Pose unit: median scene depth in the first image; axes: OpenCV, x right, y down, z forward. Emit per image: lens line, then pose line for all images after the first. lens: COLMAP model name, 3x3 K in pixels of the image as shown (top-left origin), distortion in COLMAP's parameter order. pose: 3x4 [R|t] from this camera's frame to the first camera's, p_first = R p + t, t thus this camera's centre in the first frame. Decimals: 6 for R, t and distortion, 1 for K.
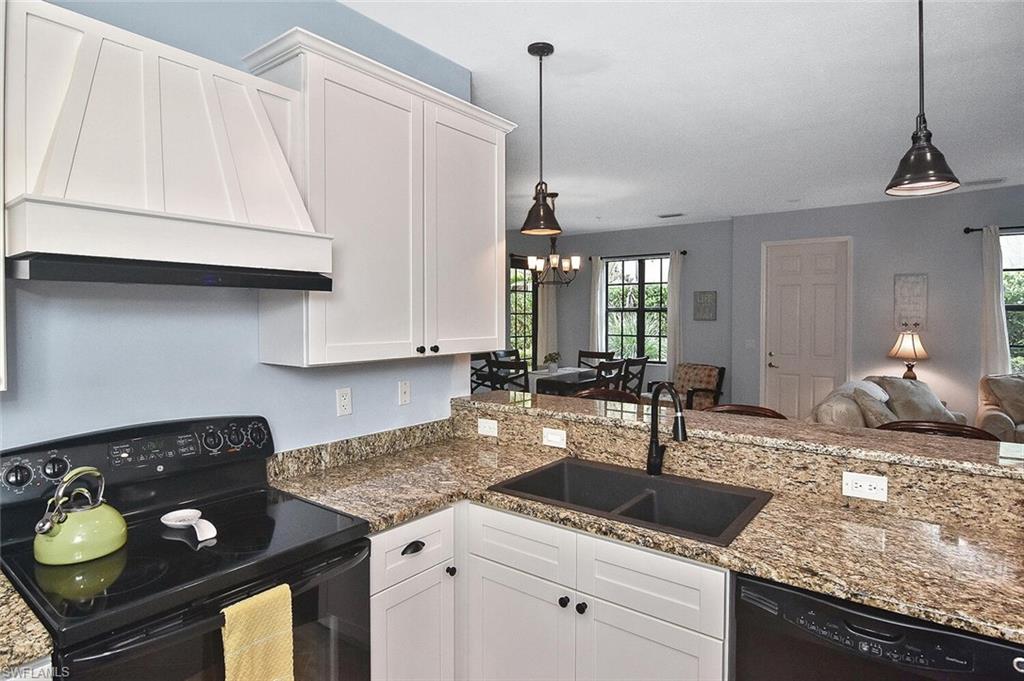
lens RADIAL K [[561.2, 0, 517.6], [0, 561.2, 324.4], [0, 0, 1]] dist [-0.020766, -0.001273]
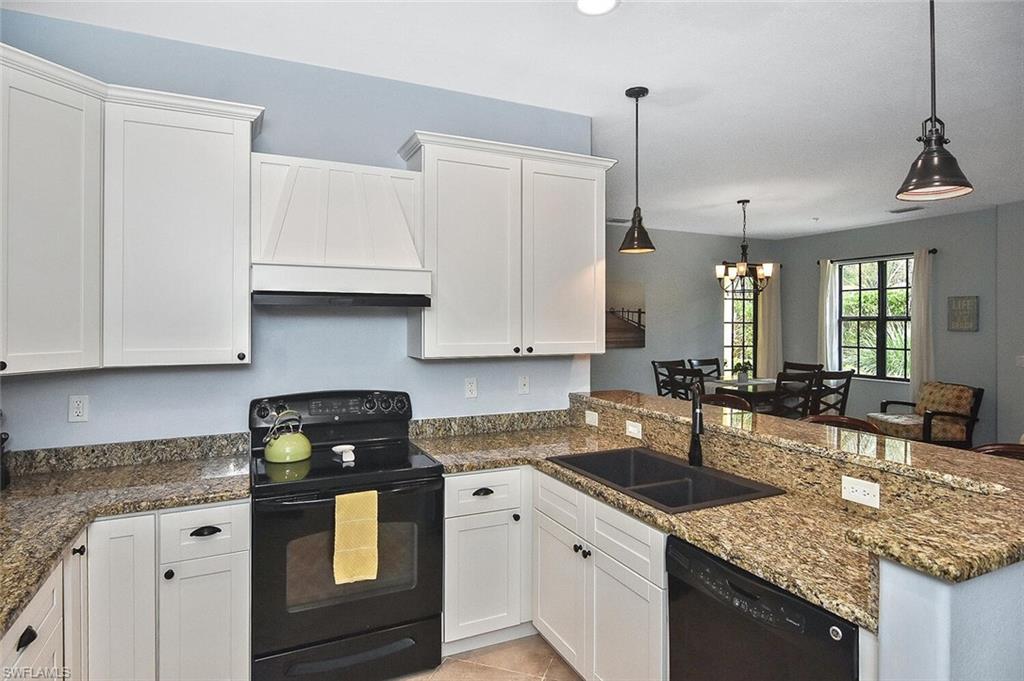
lens RADIAL K [[567.5, 0, 516.4], [0, 567.5, 325.1], [0, 0, 1]] dist [0.000368, -0.000315]
pose [[0.890906, 0.002859, -0.454179, 0.412411], [-0.009726, 0.999871, -0.012785, 0.004101], [0.454084, 0.015807, 0.890819, -0.169611]]
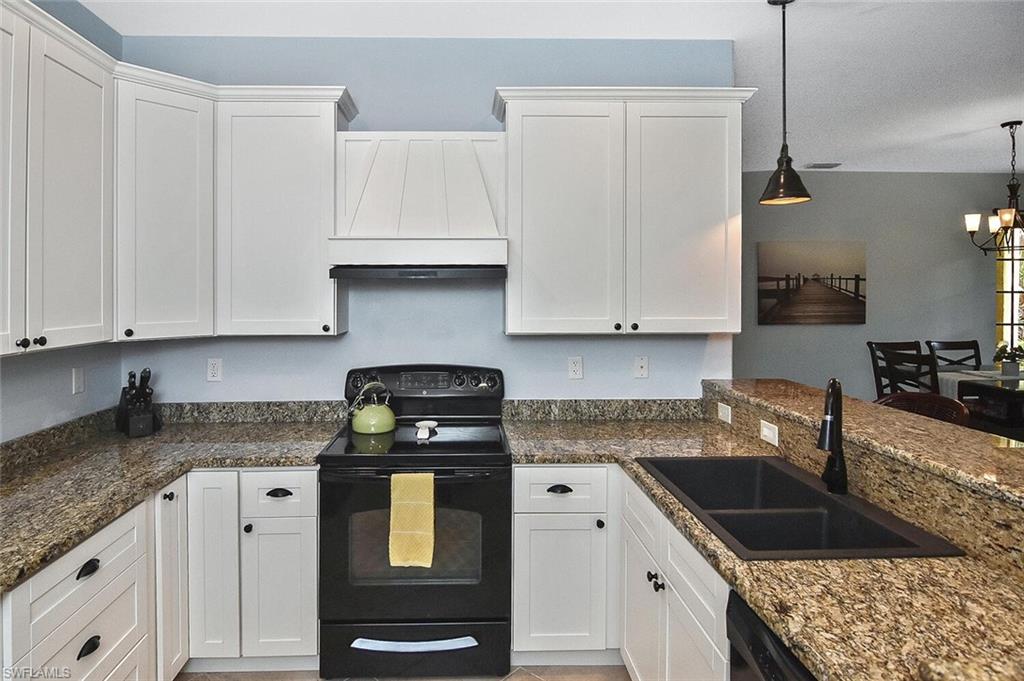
lens RADIAL K [[581.6, 0, 476.2], [0, 581.6, 294.6], [0, 0, 1]] dist [-0.003592, -0.004926]
pose [[0.625349, 0.001272, -0.780344, 0.536542], [-0.012280, 0.999891, -0.008211, -0.005357], [0.780249, 0.014717, 0.625296, 0.056460]]
